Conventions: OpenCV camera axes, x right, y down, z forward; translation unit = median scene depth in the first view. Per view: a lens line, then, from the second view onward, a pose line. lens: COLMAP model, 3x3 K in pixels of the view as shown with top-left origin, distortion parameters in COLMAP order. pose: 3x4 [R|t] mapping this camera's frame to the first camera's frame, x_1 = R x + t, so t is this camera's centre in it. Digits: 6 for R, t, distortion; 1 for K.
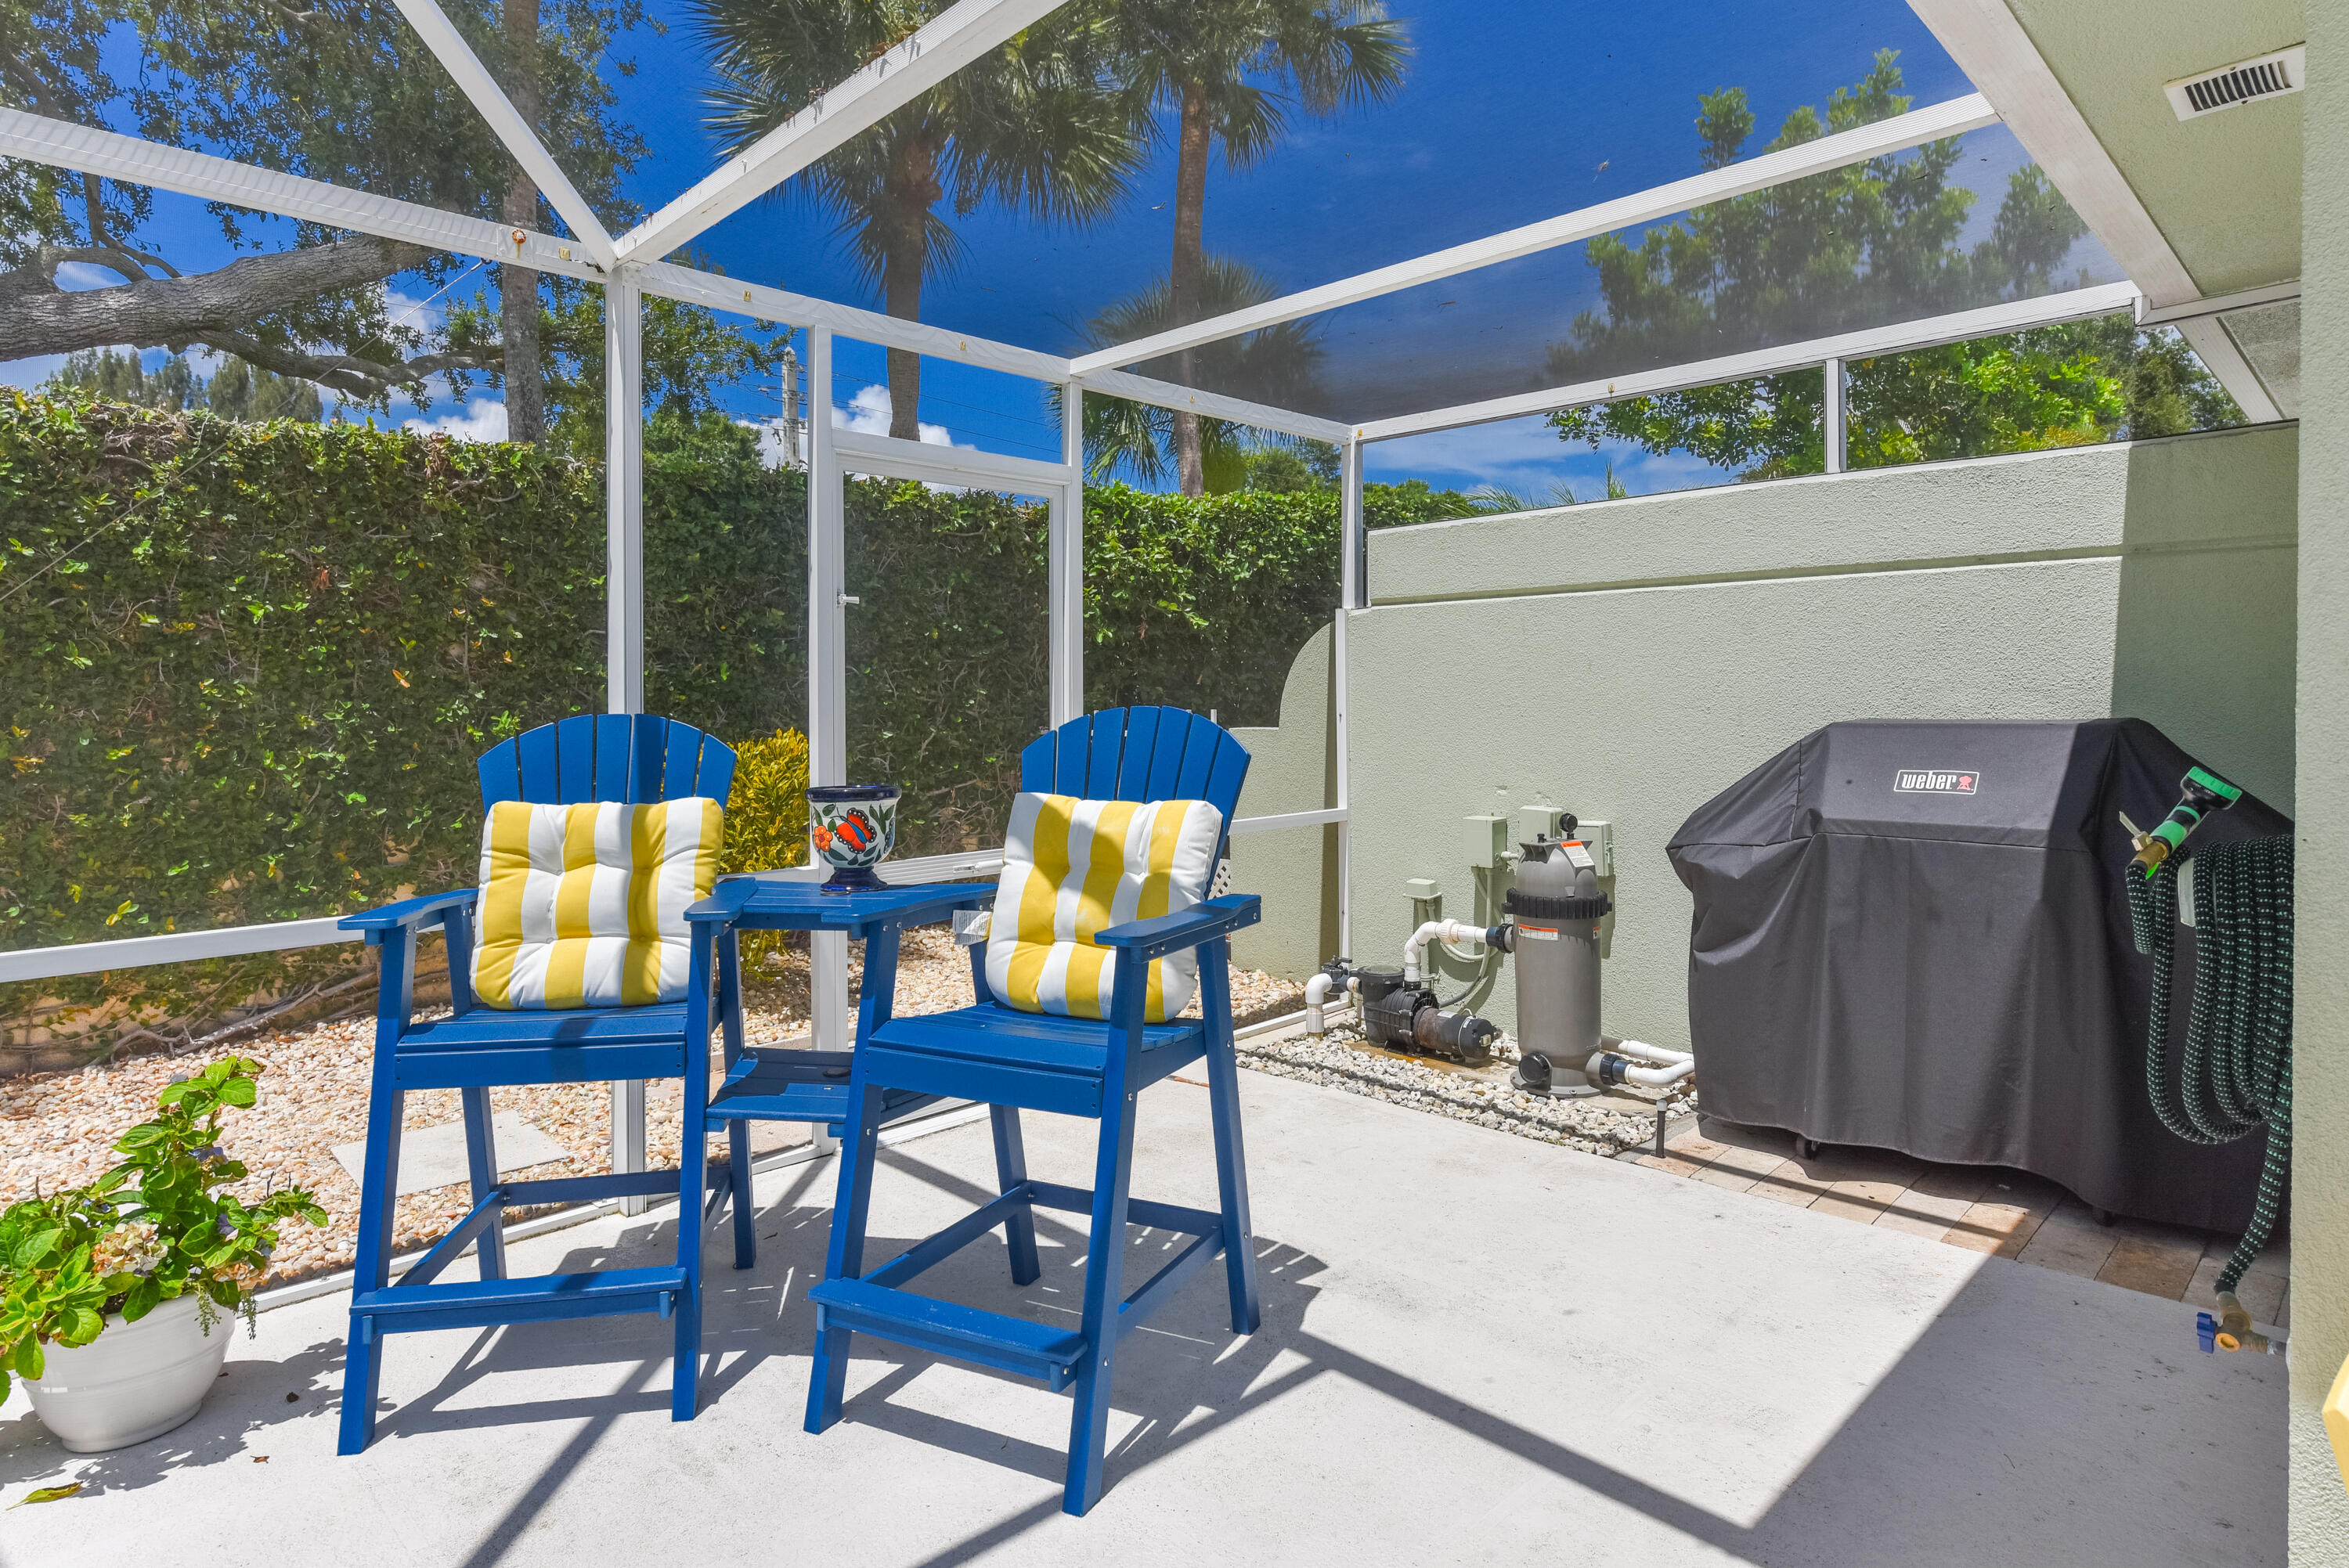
lens RADIAL K [[1272.7, 0, 1174.5], [0, 1272.7, 784.0], [0, 0, 1]] dist [0.001048, 0.000792]
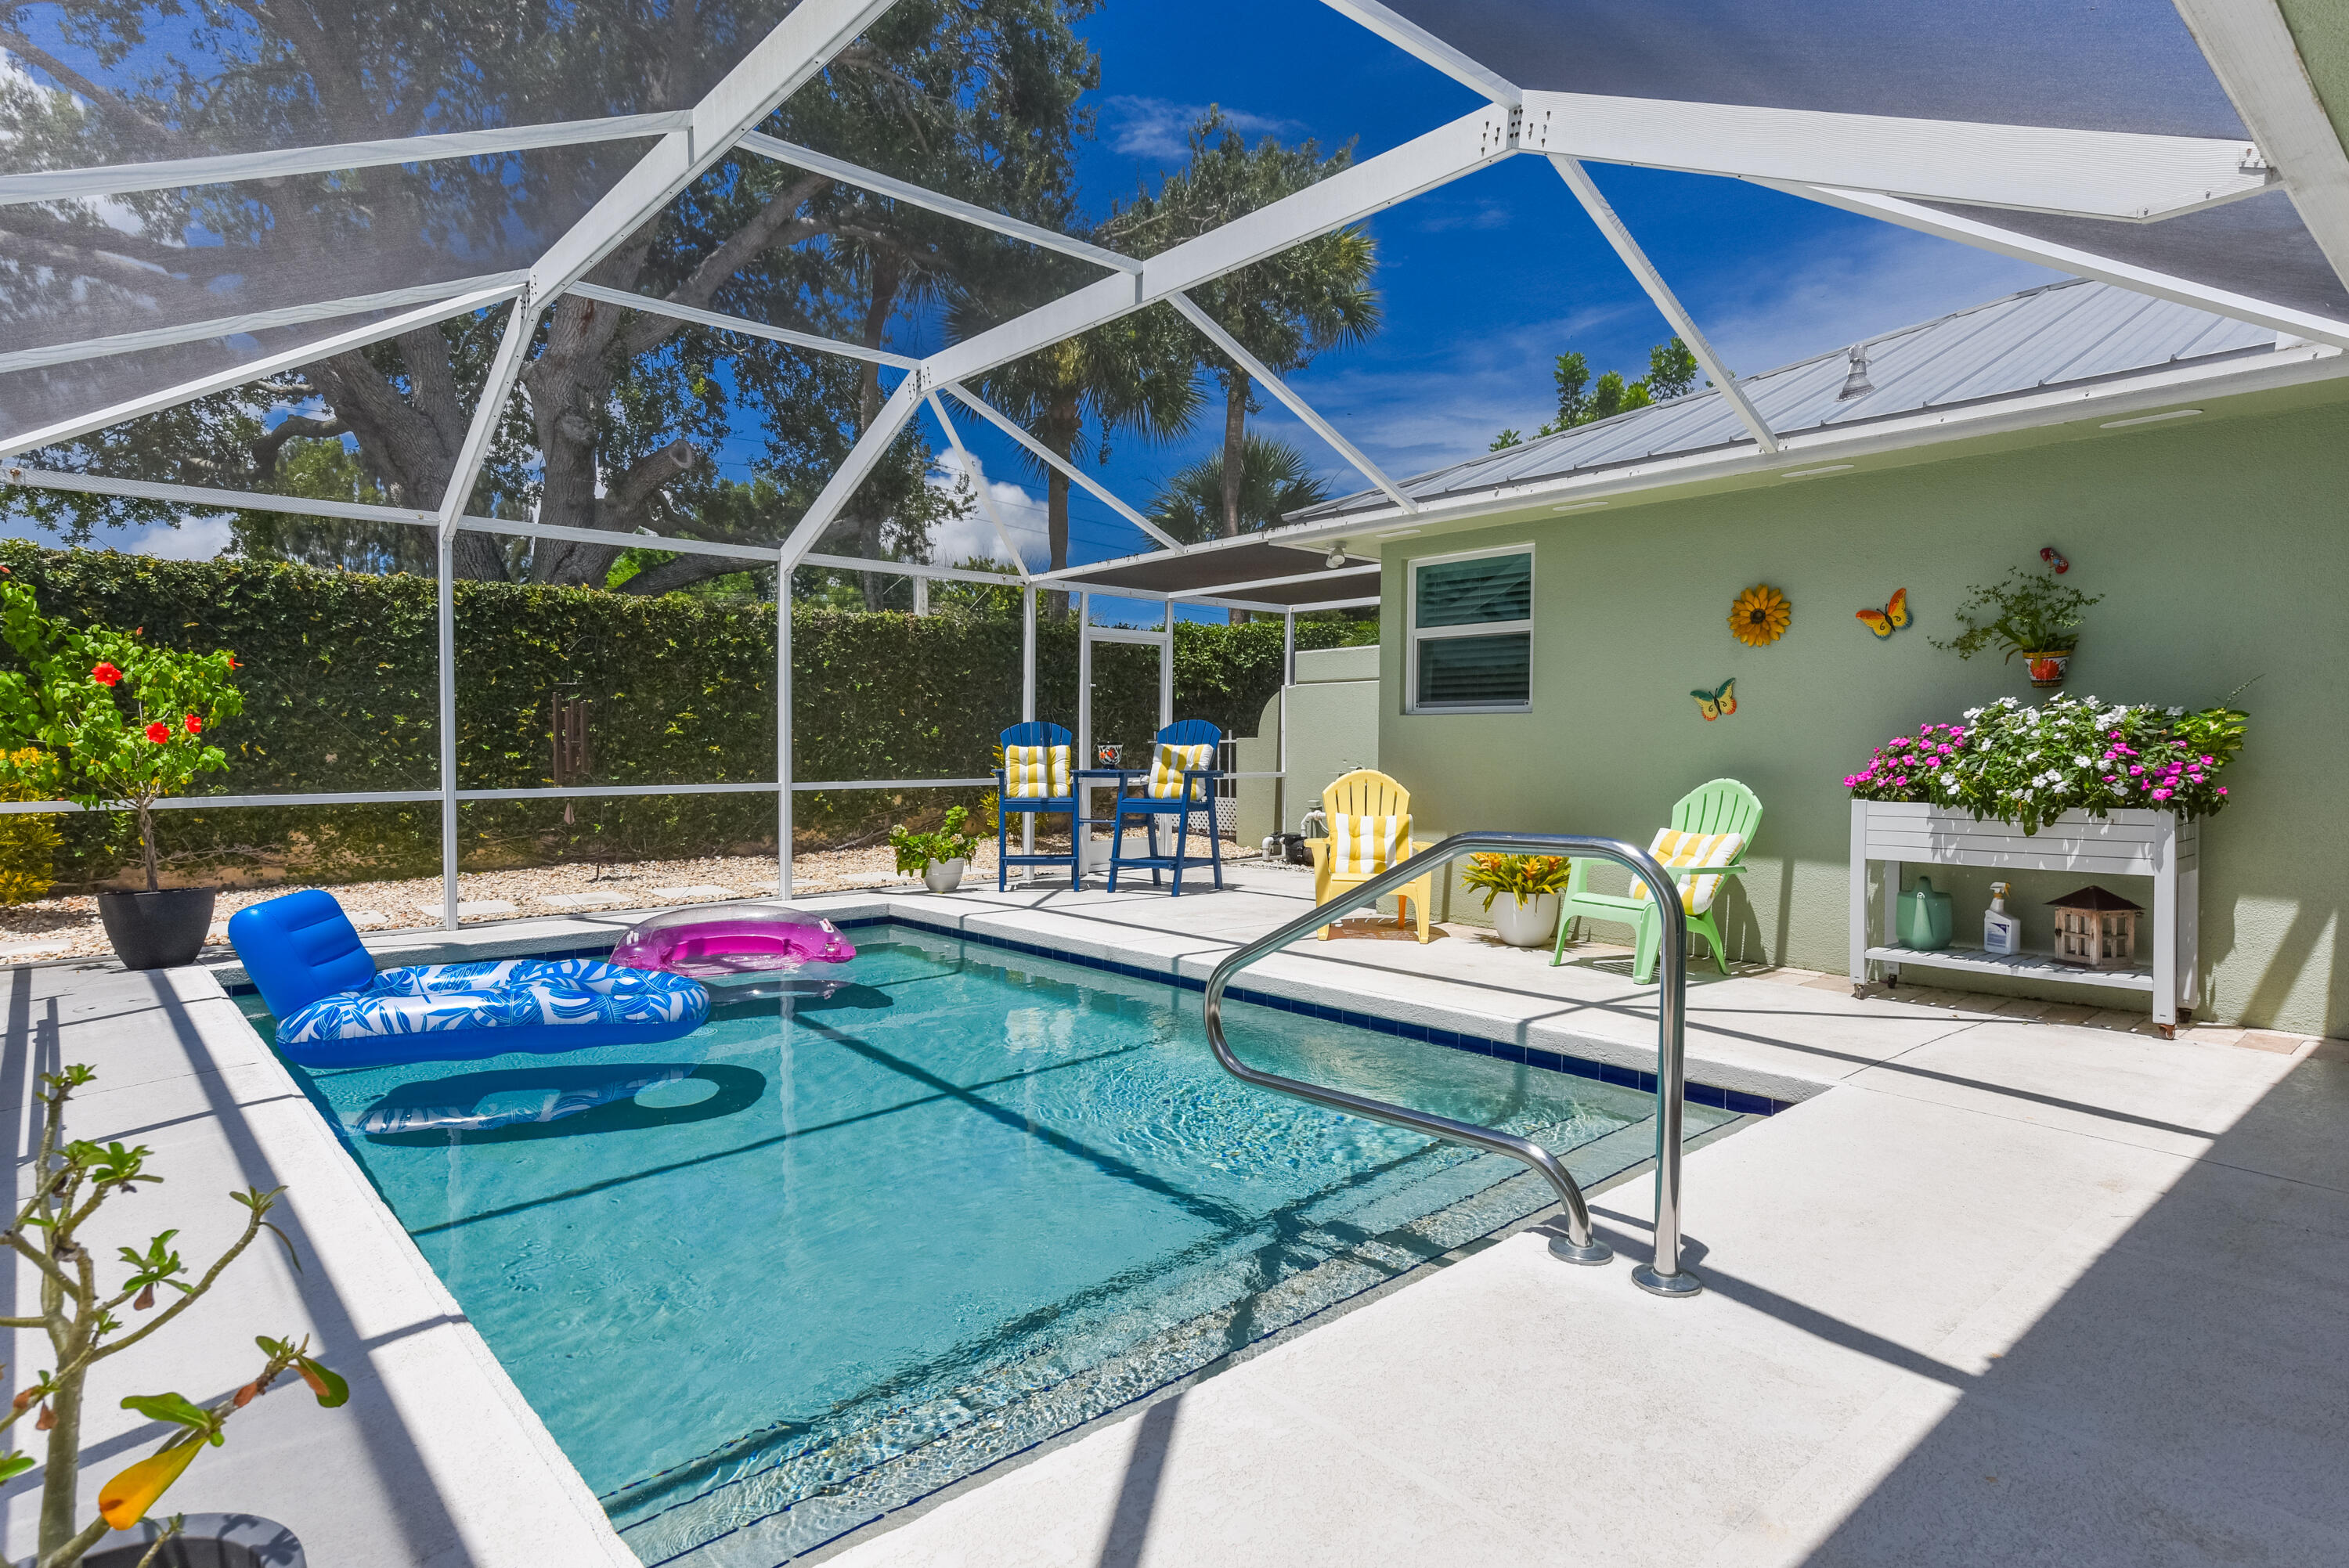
lens RADIAL K [[1228.8, 0, 1179.7], [0, 1228.8, 743.3], [0, 0, 1]] dist [0.013549, -0.000243]
pose [[0.998709, 0.008498, -0.050080, 0.067514], [-0.011899, 0.997614, -0.068006, 0.143540], [0.049382, 0.068514, 0.996427, -1.455781]]
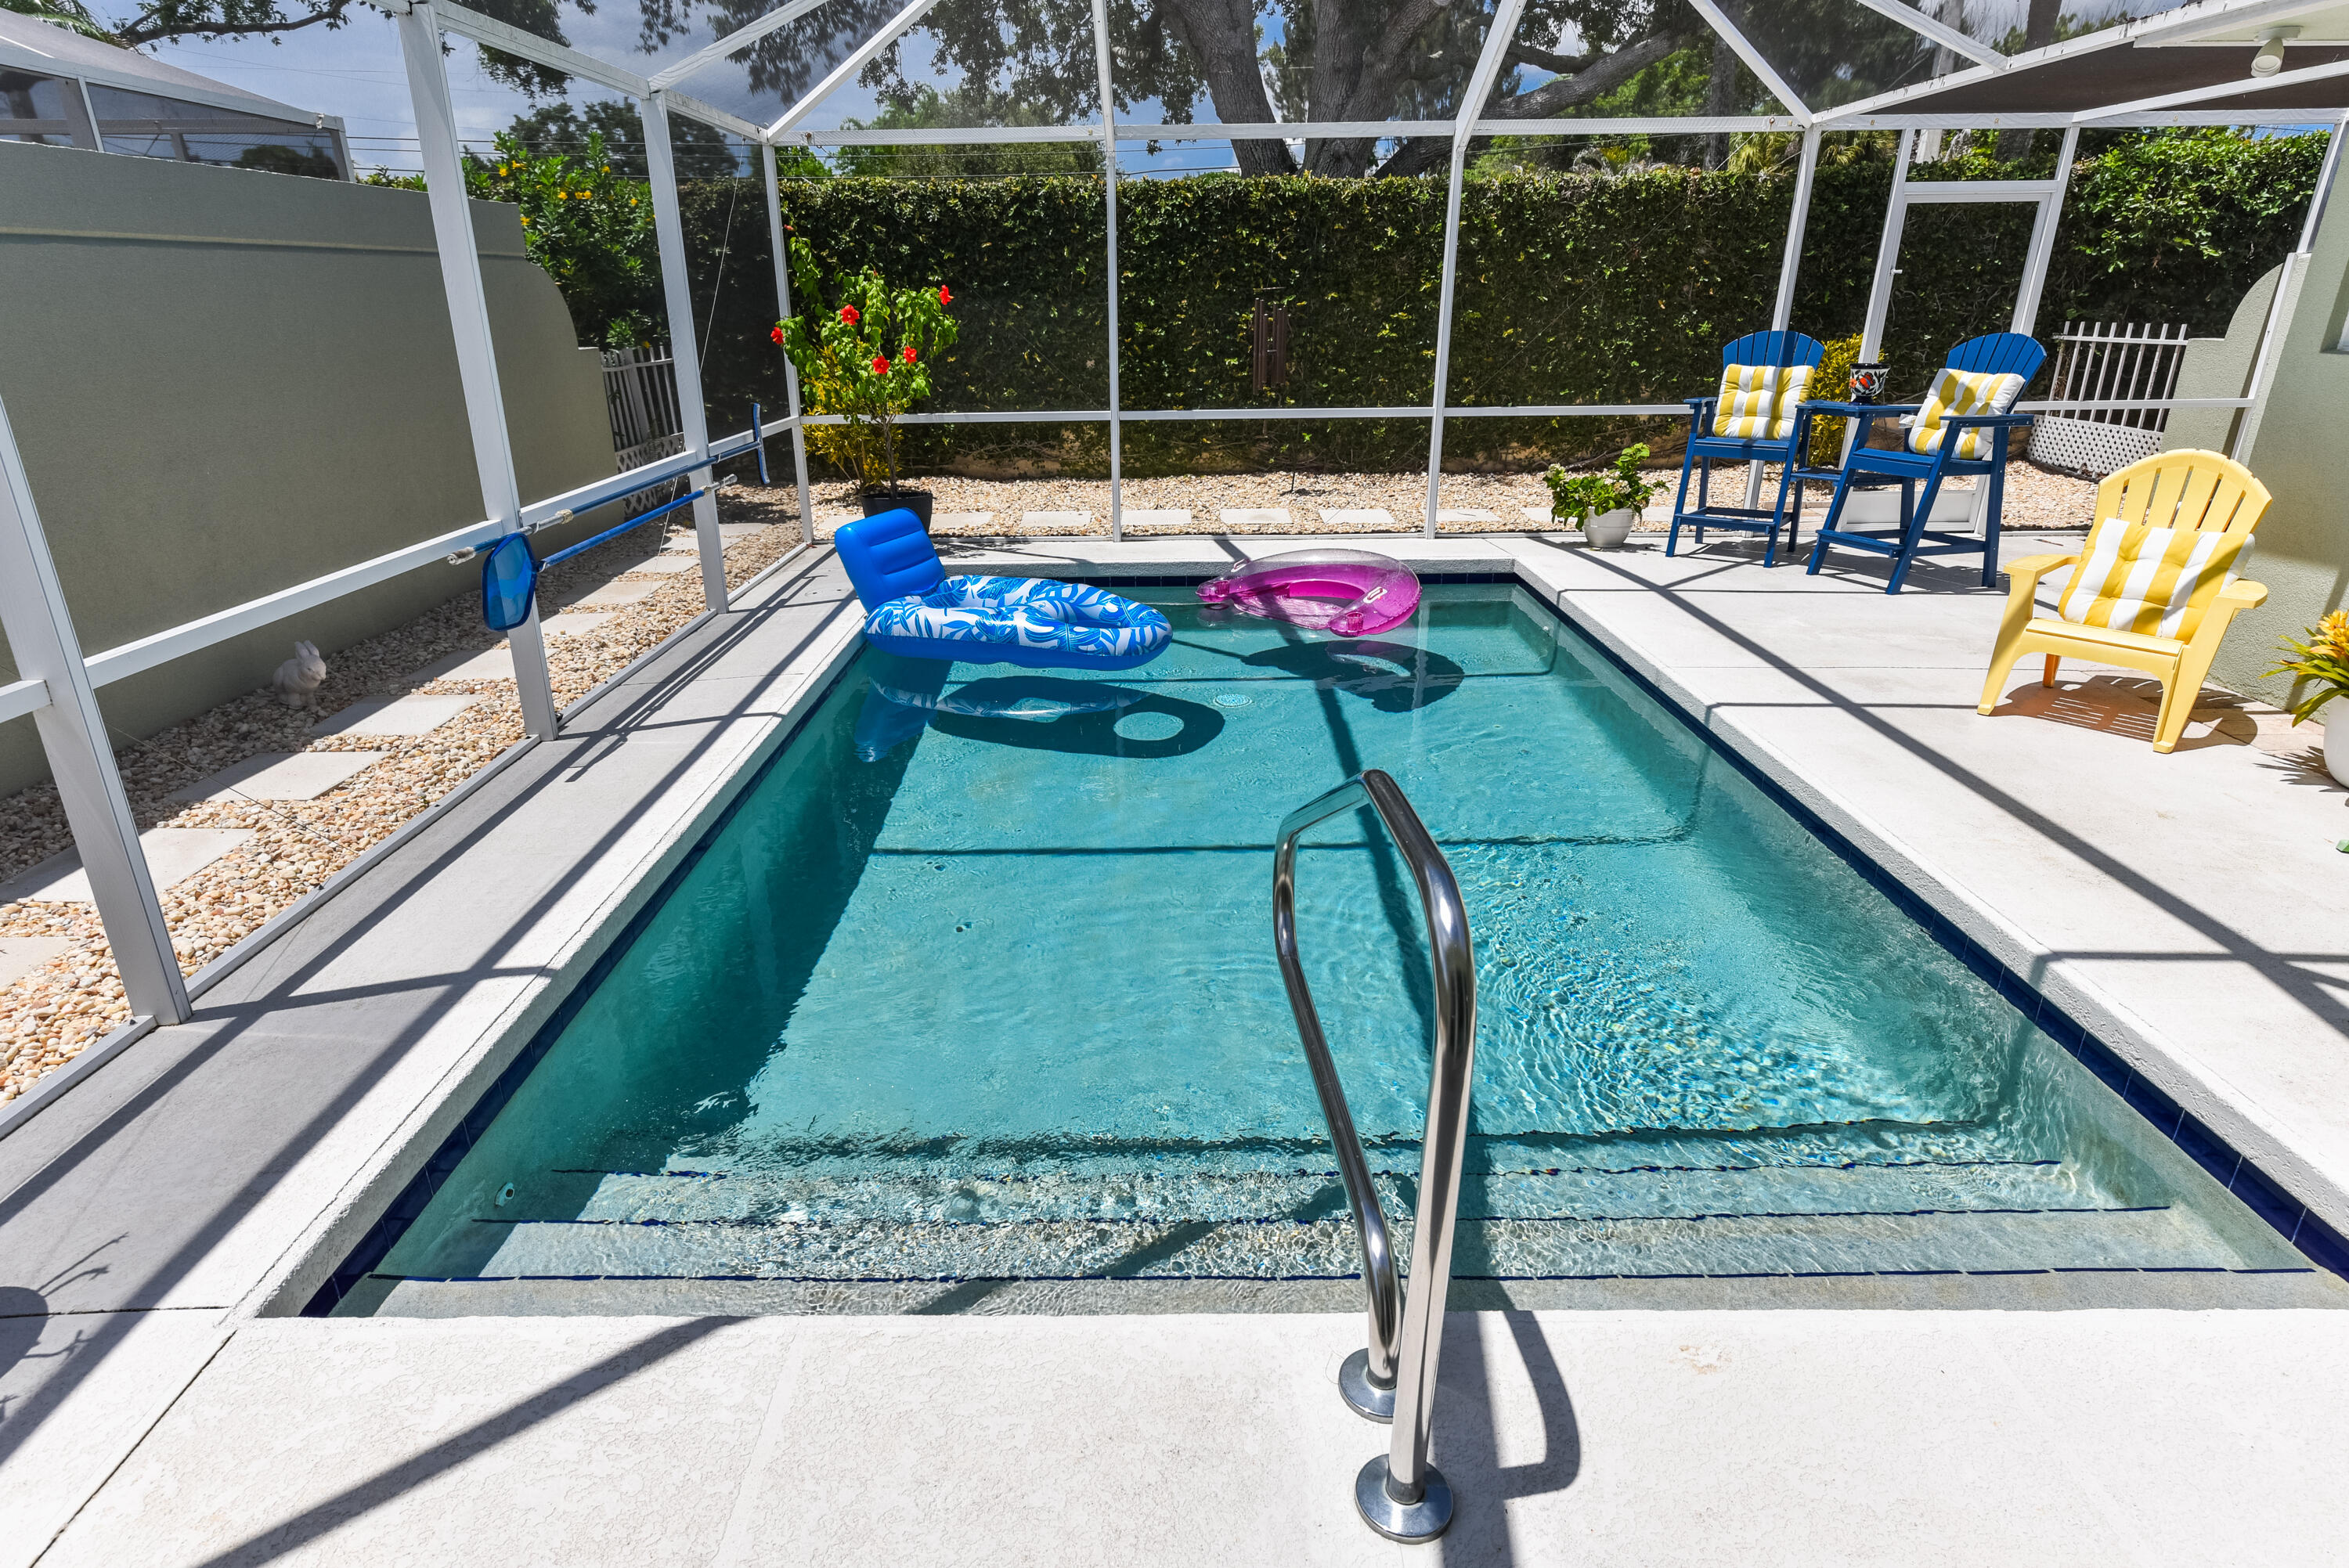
lens RADIAL K [[1285.2, 0, 1166.0], [0, 1285.2, 746.6], [0, 0, 1]] dist [0.001177, -0.001203]
pose [[0.705476, 0.238291, -0.667474, 0.401512], [-0.042415, 0.954291, 0.295855, 0.019646], [0.707464, -0.180408, 0.683336, -1.162889]]
